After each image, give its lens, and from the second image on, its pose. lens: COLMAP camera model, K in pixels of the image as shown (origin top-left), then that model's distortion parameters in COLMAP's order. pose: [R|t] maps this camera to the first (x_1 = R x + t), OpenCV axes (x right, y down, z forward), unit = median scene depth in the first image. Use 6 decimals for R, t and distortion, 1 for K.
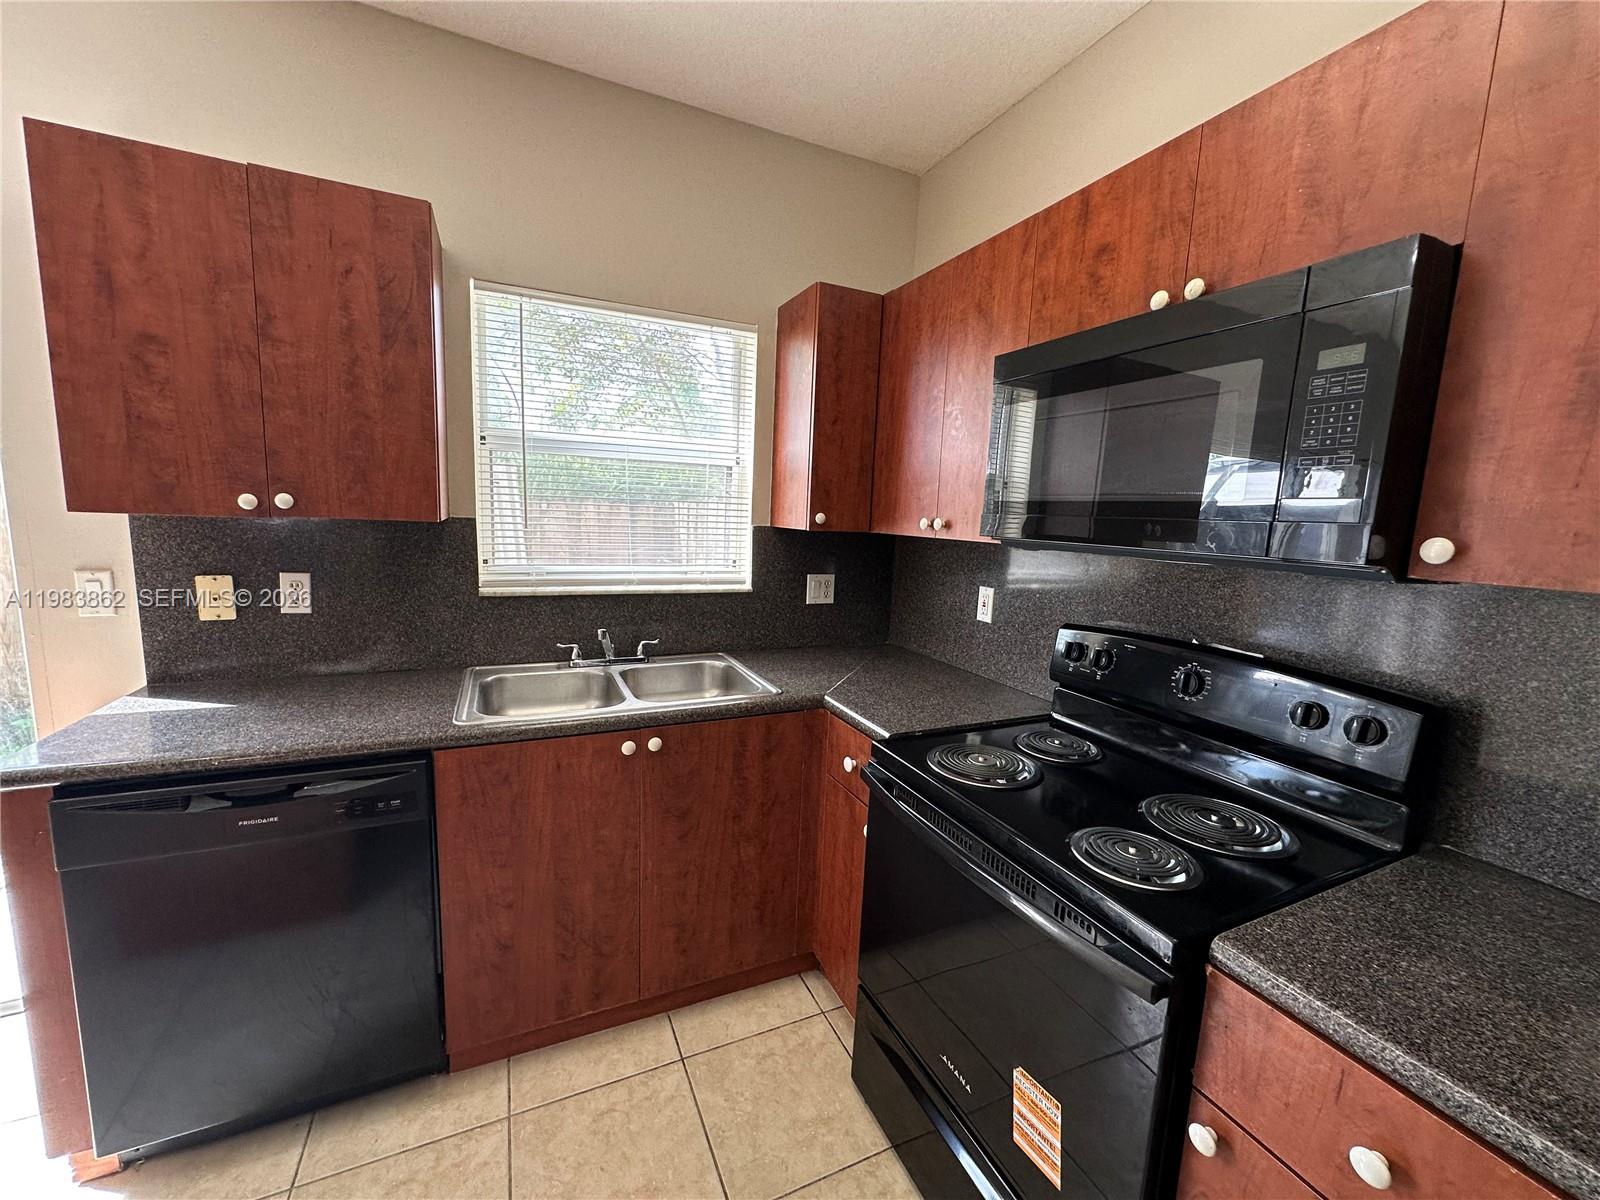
lens RADIAL K [[639.1, 0, 799.5], [0, 639.1, 600.5], [0, 0, 1]] dist [-0.004332, 0.001004]
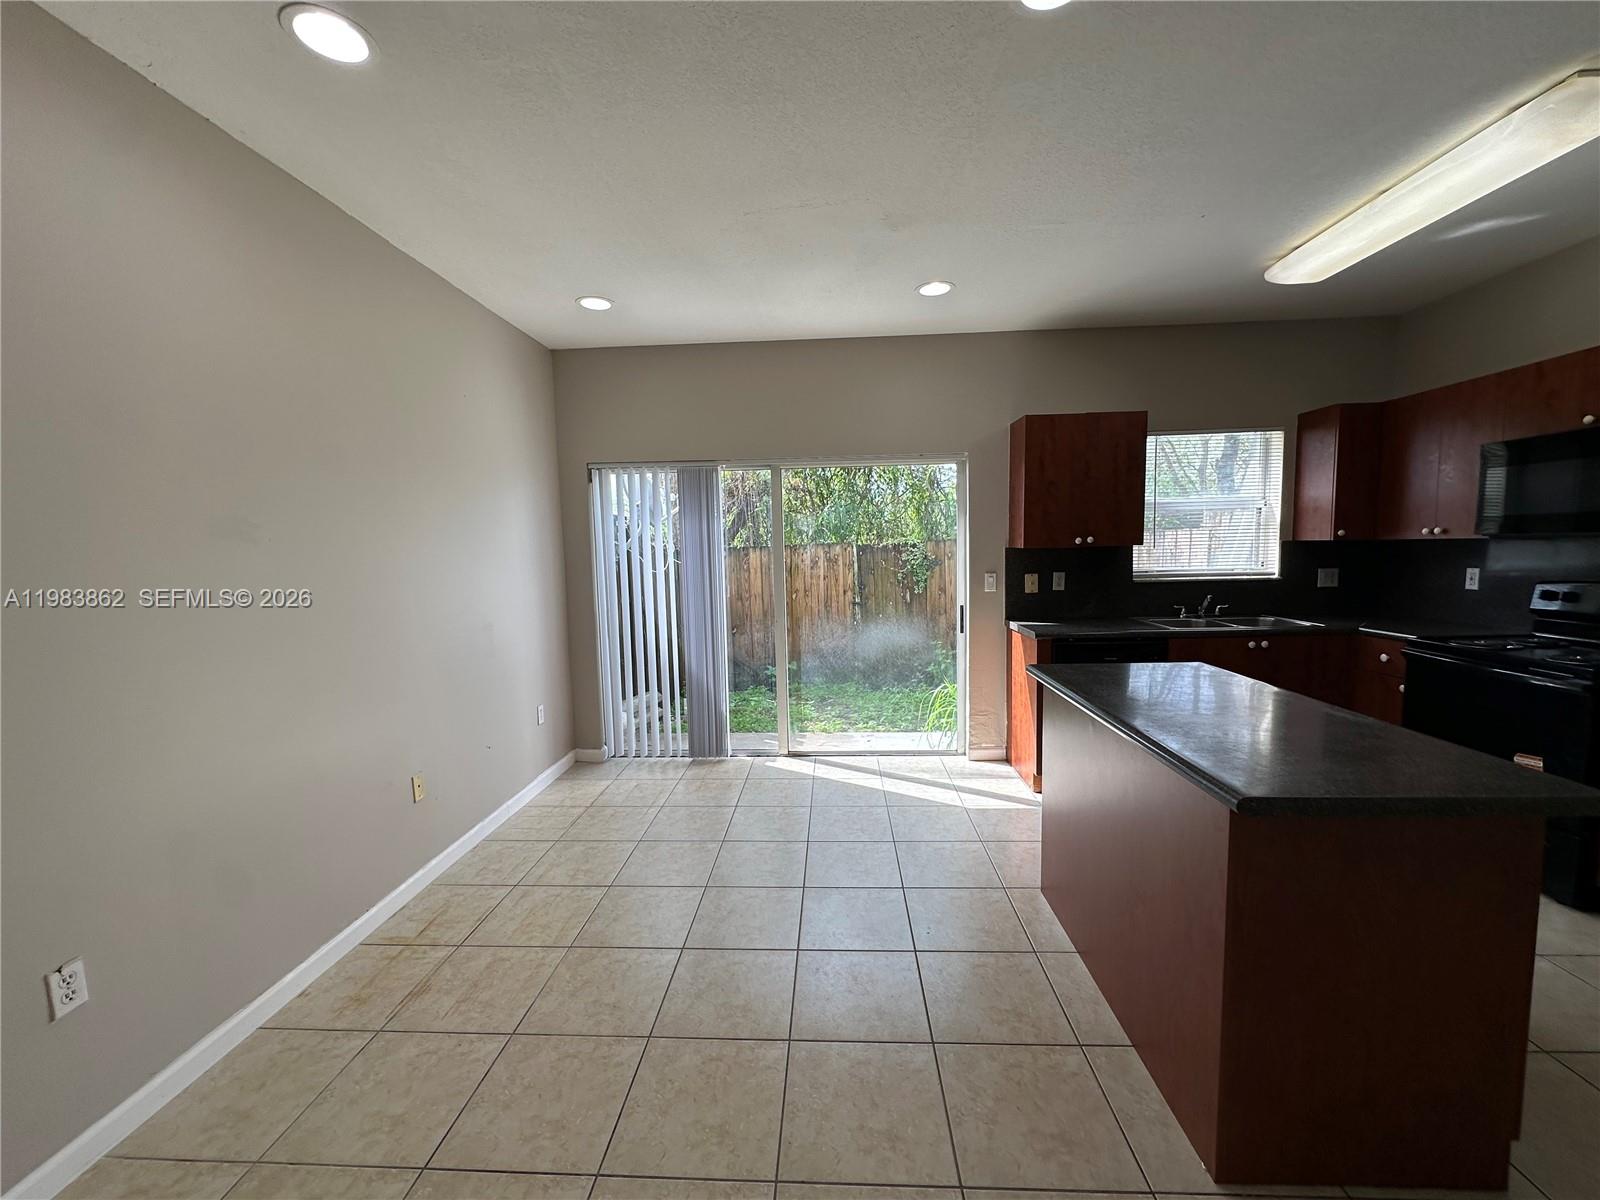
lens RADIAL K [[639.1, 0, 799.2], [0, 639.1, 600.9], [0, 0, 1]] dist [-0.004332, 0.001004]
pose [[0.881812, -0.020358, -0.471162, -0.607289], [-0.005876, 0.998516, -0.054142, 0.213379], [0.471565, 0.050511, 0.880384, -1.632919]]
